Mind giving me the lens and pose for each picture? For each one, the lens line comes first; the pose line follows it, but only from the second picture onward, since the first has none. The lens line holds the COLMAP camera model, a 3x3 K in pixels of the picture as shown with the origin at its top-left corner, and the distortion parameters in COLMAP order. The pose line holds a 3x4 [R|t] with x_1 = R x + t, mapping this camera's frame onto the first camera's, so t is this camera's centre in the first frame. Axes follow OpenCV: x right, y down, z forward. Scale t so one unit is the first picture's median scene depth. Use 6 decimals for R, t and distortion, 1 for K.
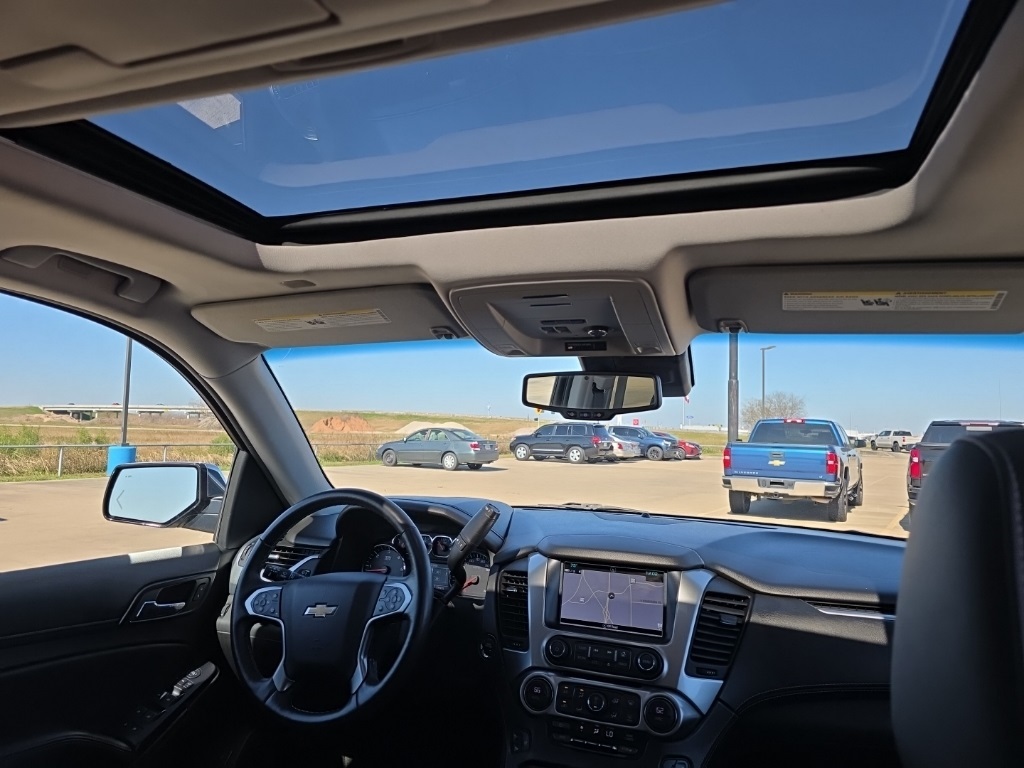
lens RADIAL K [[687.1, 0, 489.9], [0, 687.1, 382.0], [0, 0, 1]] dist [0.102982, -0.144350]
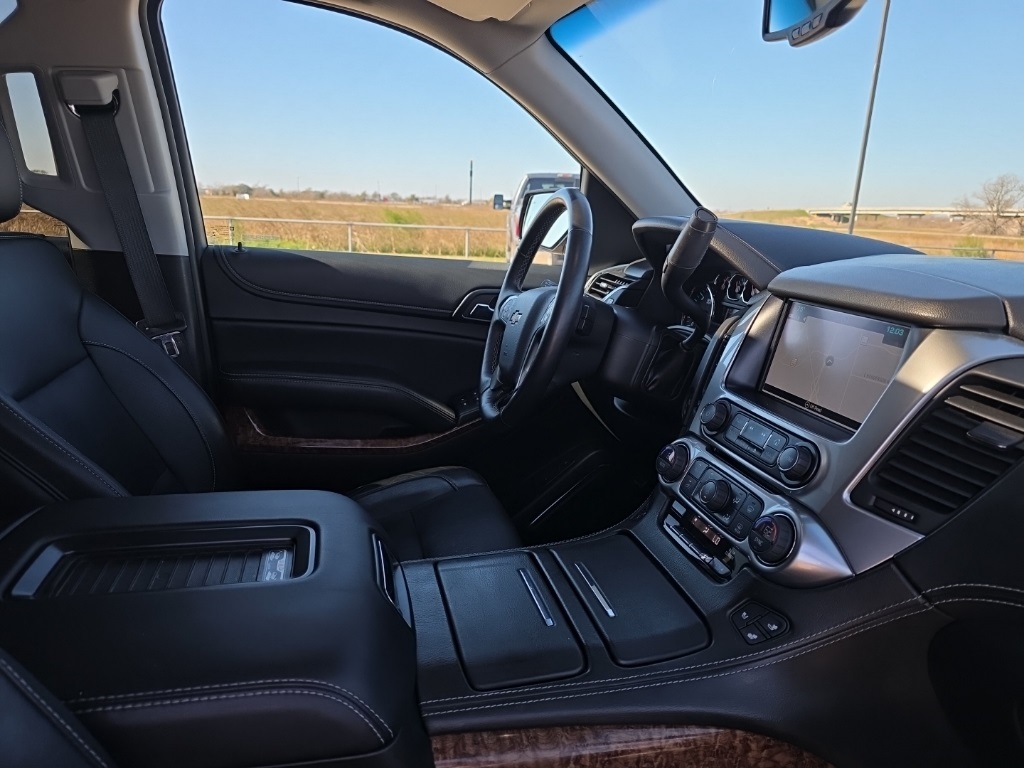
lens RADIAL K [[696.8, 0, 512.0], [0, 696.8, 384.0], [0, 0, 1]] dist [0.047714, -0.058131]
pose [[0.555883, 0.197600, -0.807433, 0.467528], [0.027235, 0.966485, 0.255275, 0.155522], [0.830814, -0.163893, 0.531871, 0.424054]]
